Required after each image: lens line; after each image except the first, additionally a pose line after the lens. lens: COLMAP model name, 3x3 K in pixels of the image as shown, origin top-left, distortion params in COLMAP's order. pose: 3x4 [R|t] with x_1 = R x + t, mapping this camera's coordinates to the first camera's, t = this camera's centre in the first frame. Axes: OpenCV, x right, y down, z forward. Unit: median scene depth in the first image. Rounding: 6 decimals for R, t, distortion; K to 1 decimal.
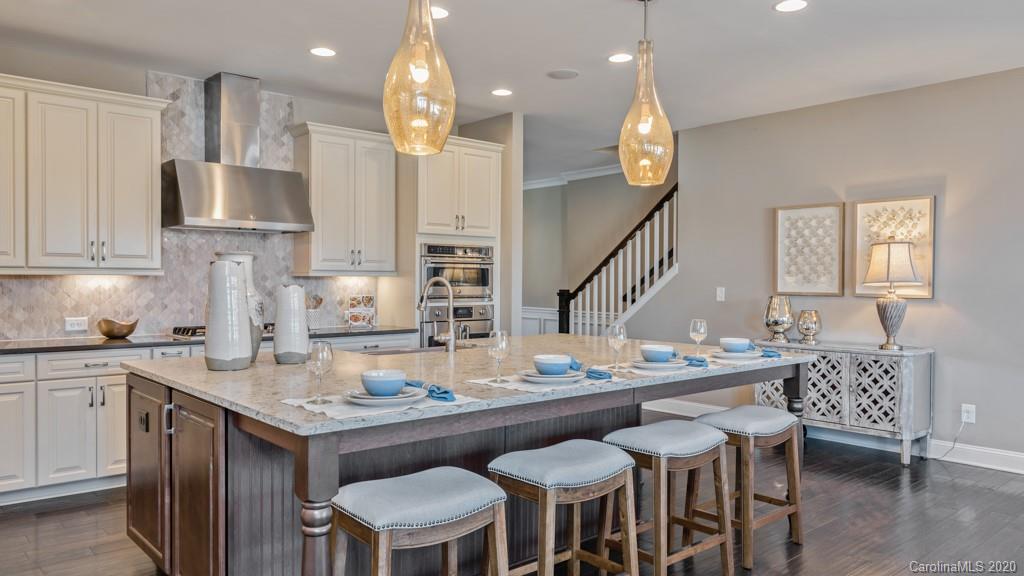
lens RADIAL K [[728.7, 0, 510.6], [0, 728.7, 284.7], [0, 0, 1]] dist [0.008021, 0.000020]
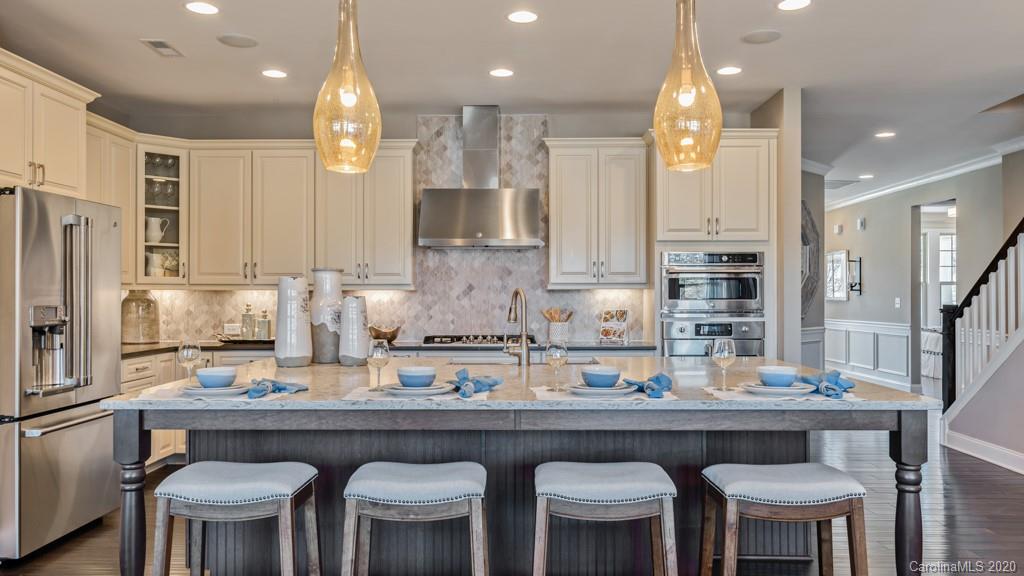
lens RADIAL K [[783.8, 0, 515.1], [0, 783.8, 291.3], [0, 0, 1]] dist [-0.007250, -0.004067]
pose [[0.742083, -0.010087, -0.670232, 0.443210], [0.000541, 0.999895, -0.014449, 0.006810], [0.670308, 0.010360, 0.742011, 0.170025]]
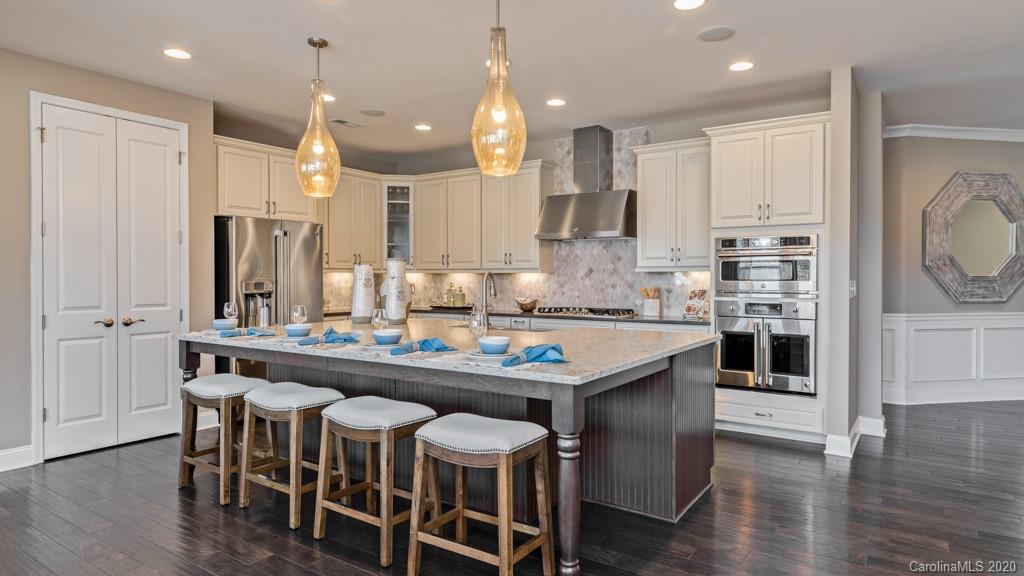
lens RADIAL K [[598.3, 0, 508.2], [0, 598.3, 283.0], [0, 0, 1]] dist [0.019580, -0.000080]
pose [[0.244678, 0.004681, -0.969593, 0.686775], [-0.004900, 0.999982, 0.003591, 0.004628], [0.969592, 0.003873, 0.244697, 0.573987]]
